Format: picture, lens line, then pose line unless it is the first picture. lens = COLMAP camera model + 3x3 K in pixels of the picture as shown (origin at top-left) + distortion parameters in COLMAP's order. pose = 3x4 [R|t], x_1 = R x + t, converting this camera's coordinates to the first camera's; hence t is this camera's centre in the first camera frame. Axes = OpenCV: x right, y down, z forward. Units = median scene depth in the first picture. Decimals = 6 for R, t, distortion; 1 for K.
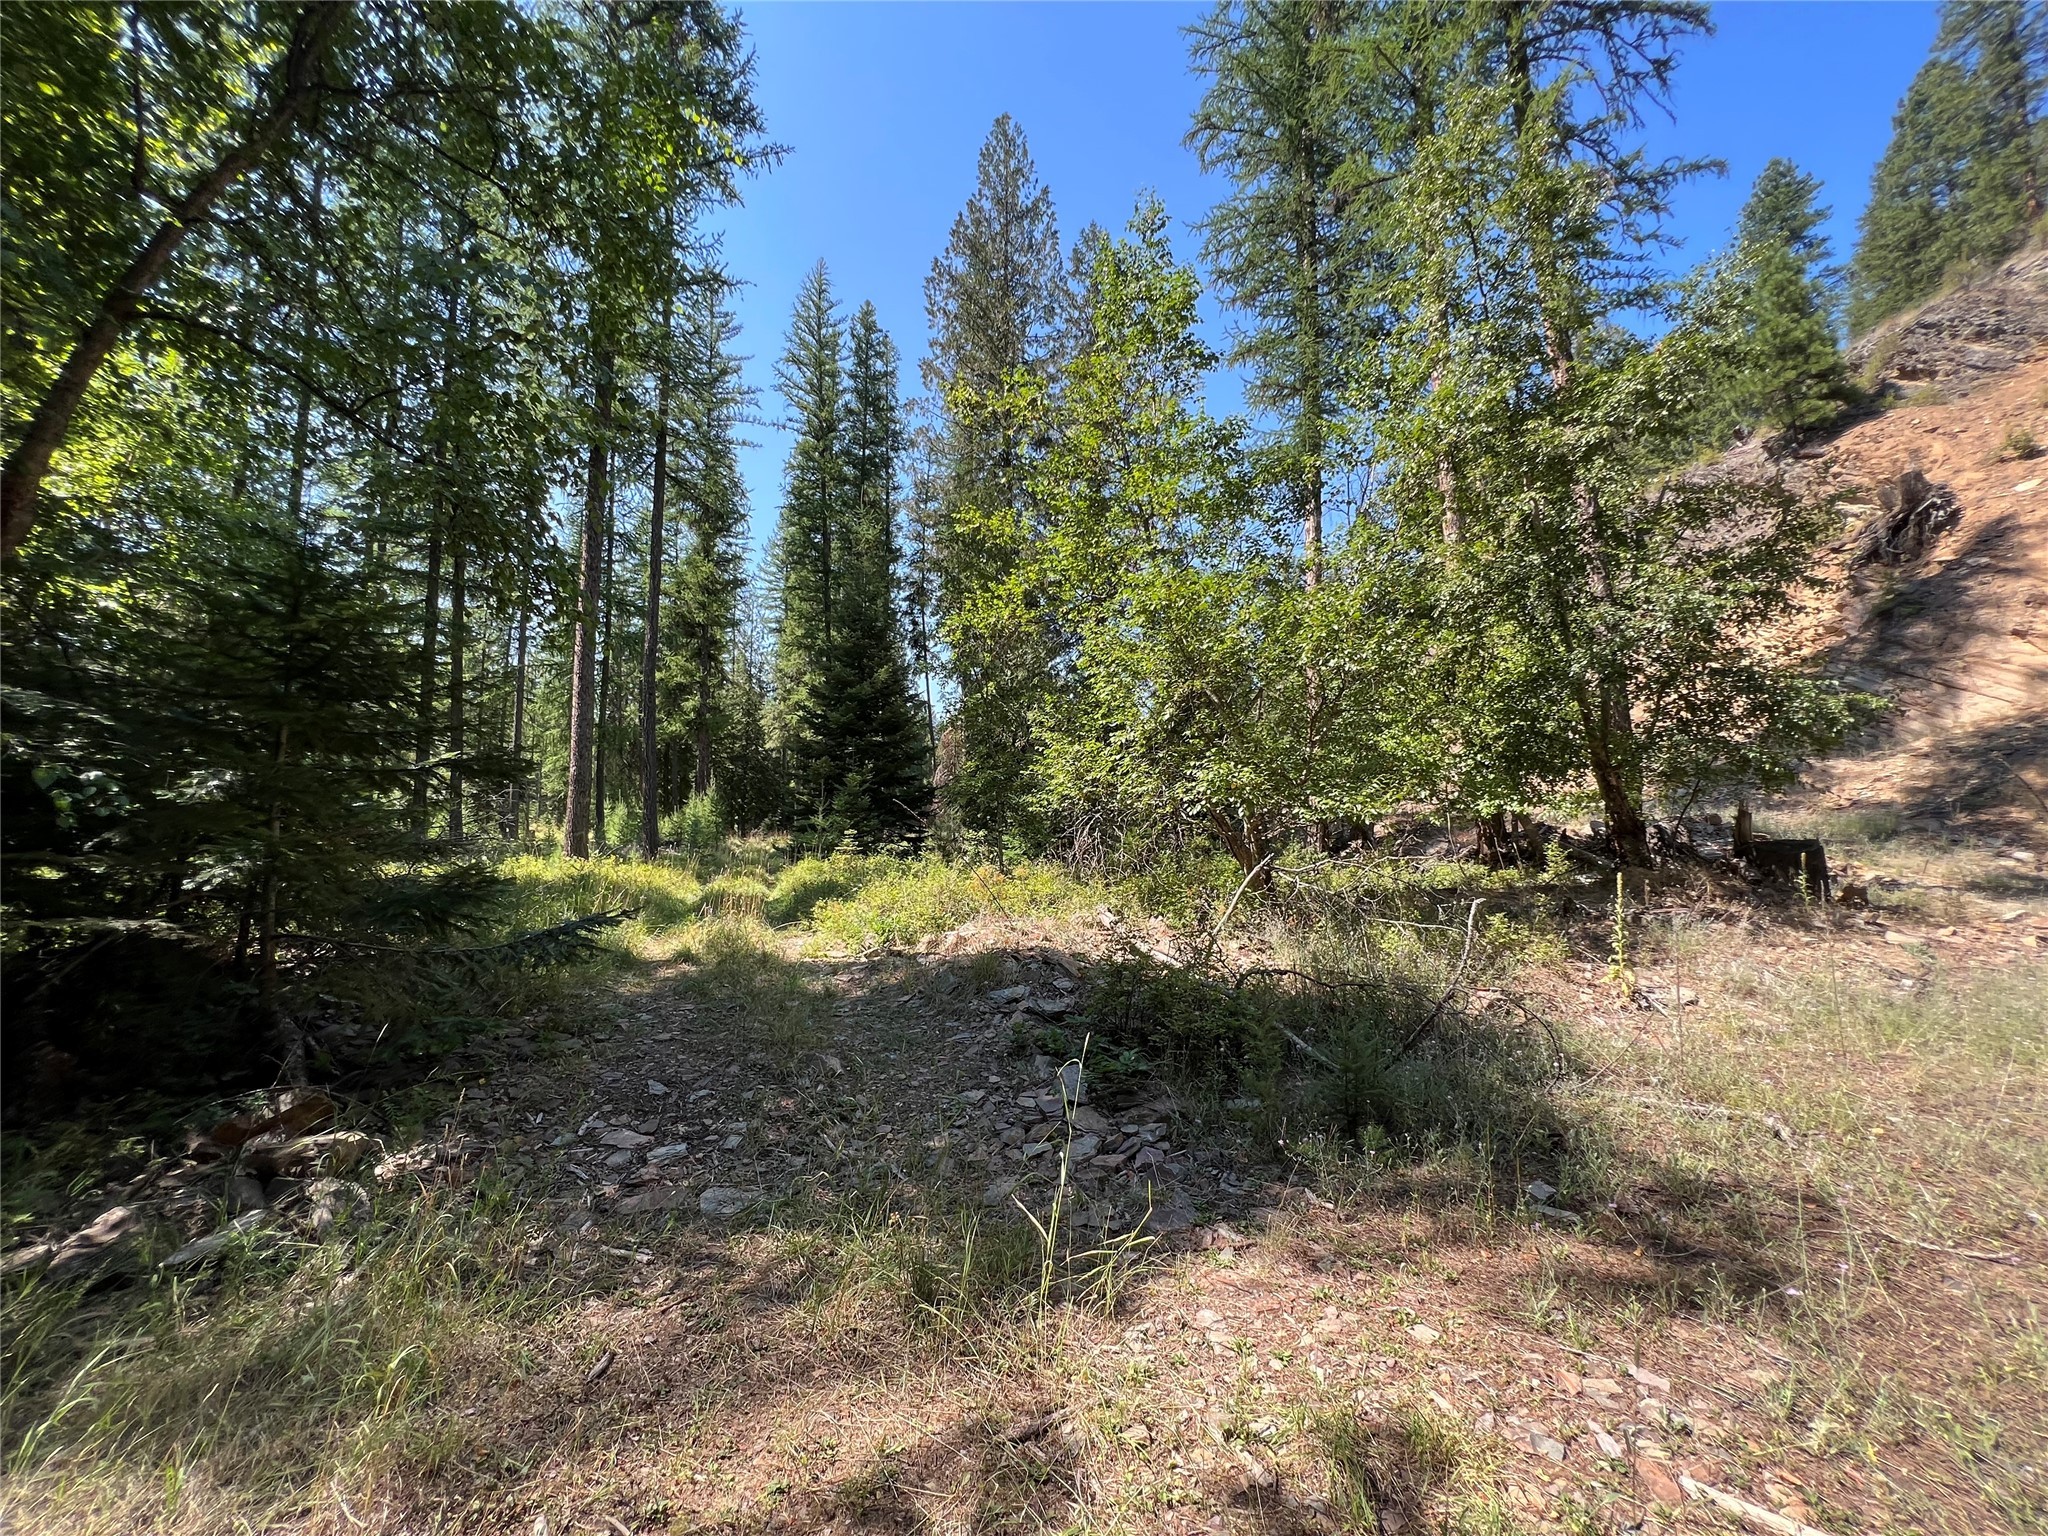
lens RADIAL K [[822.4, 0, 1014.1], [0, 822.4, 760.9], [0, 0, 1]] dist [0.011716, -0.000234]
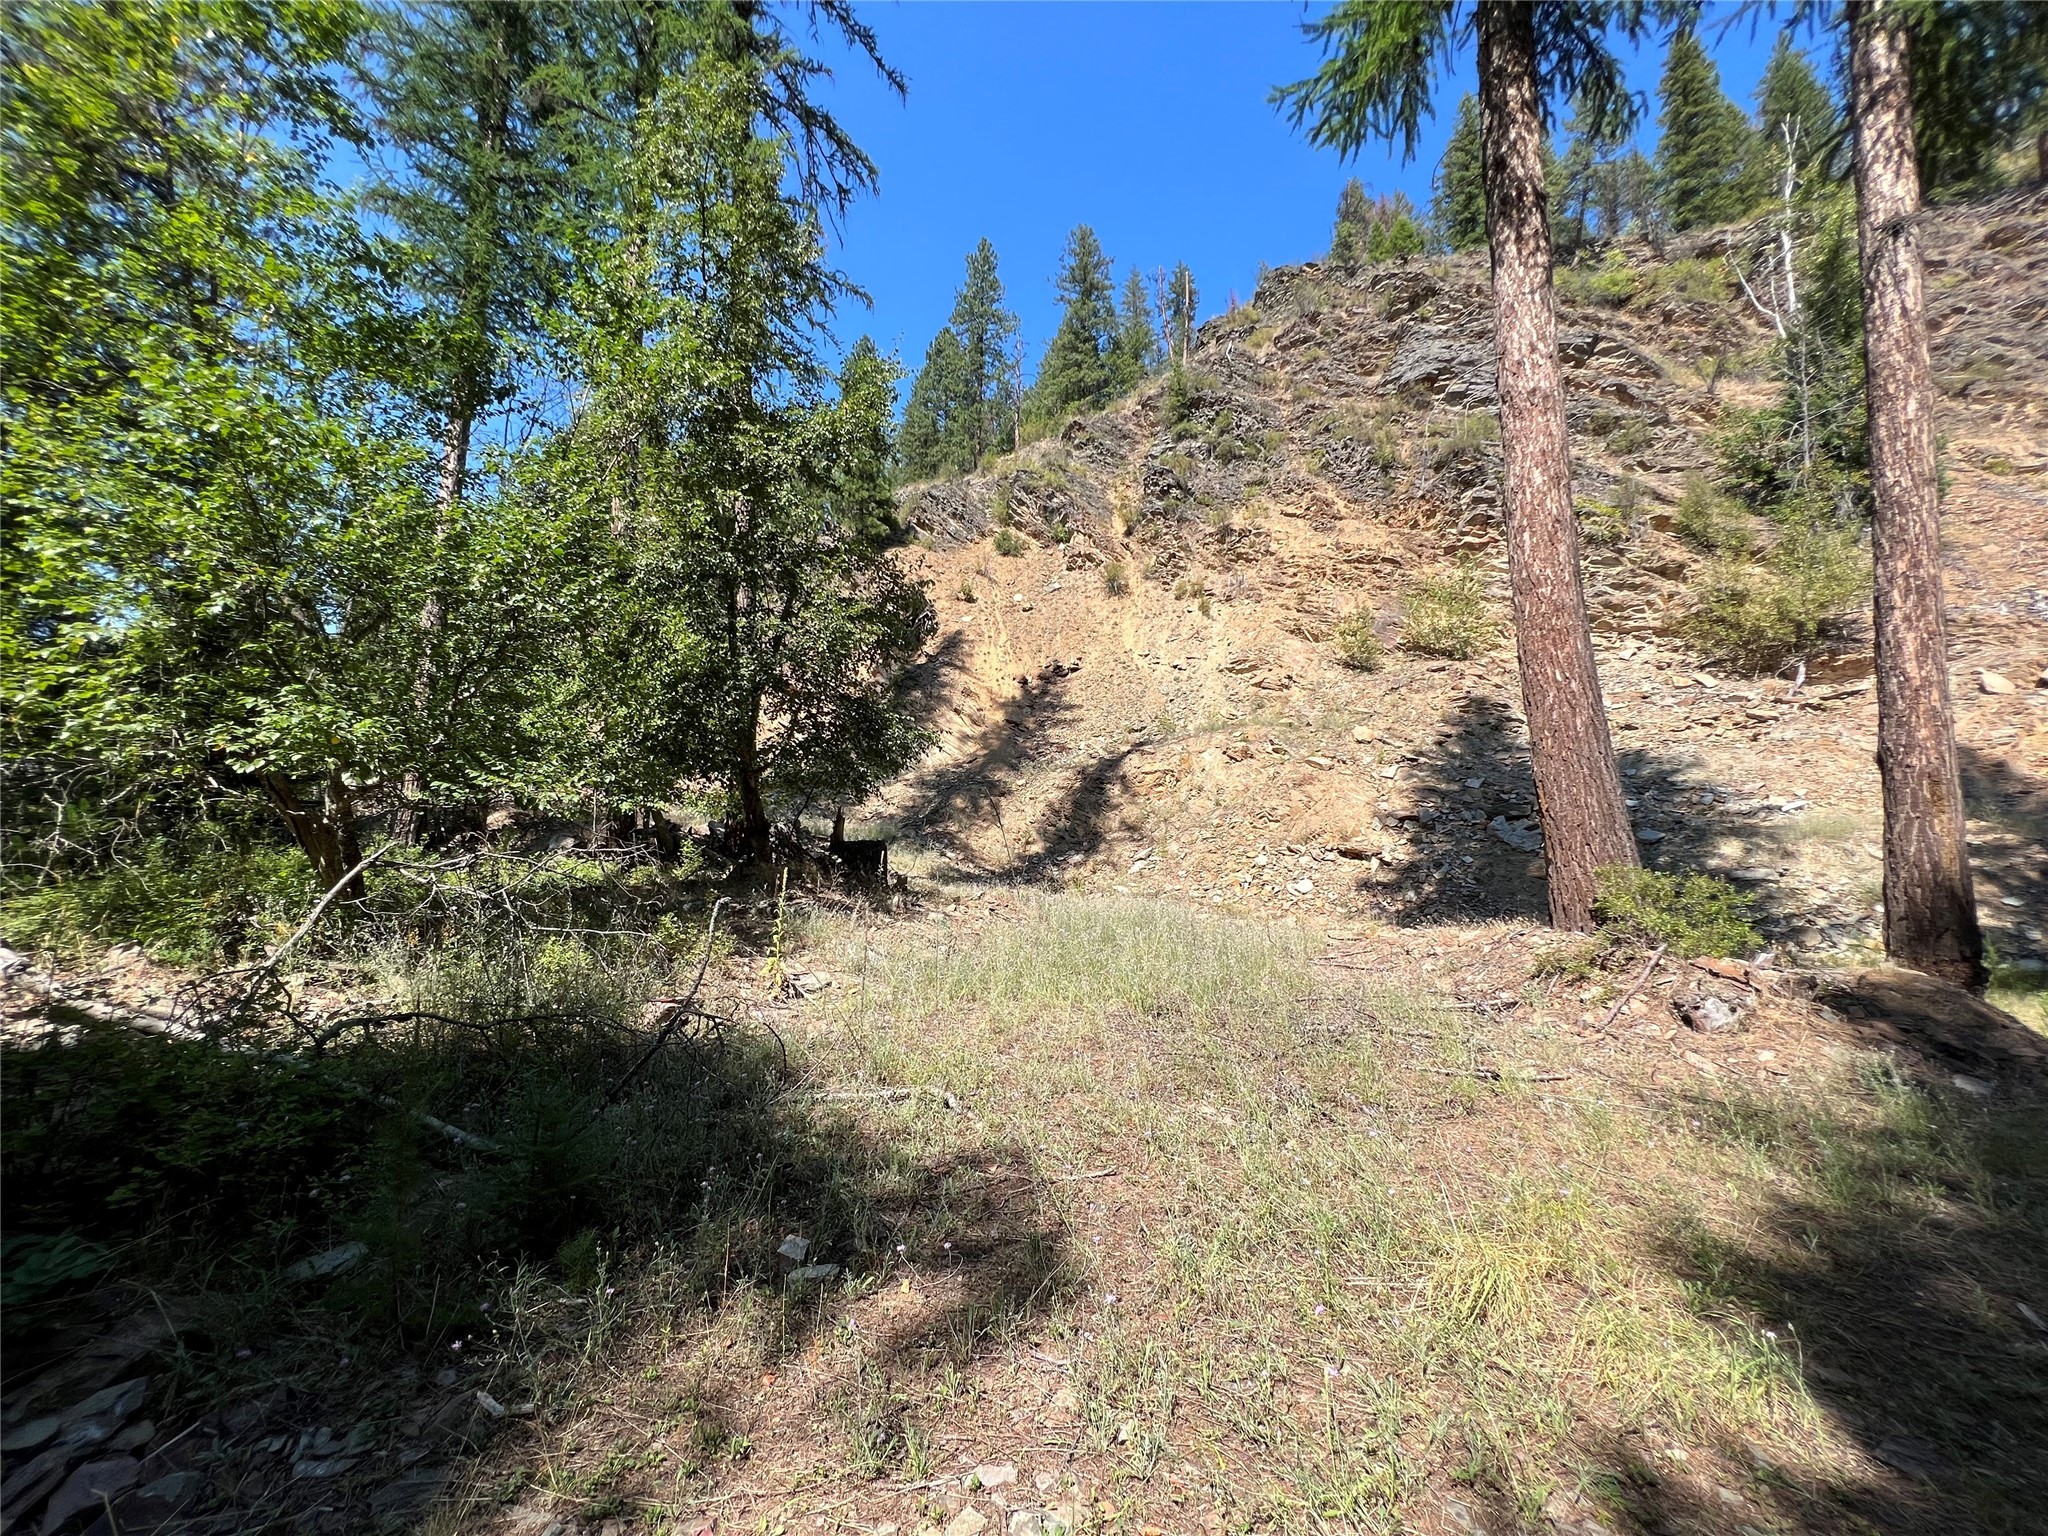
lens RADIAL K [[822.4, 0, 1014.1], [0, 822.4, 760.9], [0, 0, 1]] dist [0.011716, -0.000234]
pose [[0.536440, 0.105811, 0.837279, 0.001753], [-0.108802, 0.992501, -0.055719, 0.017850], [-0.836895, -0.061208, 0.543930, 0.127627]]
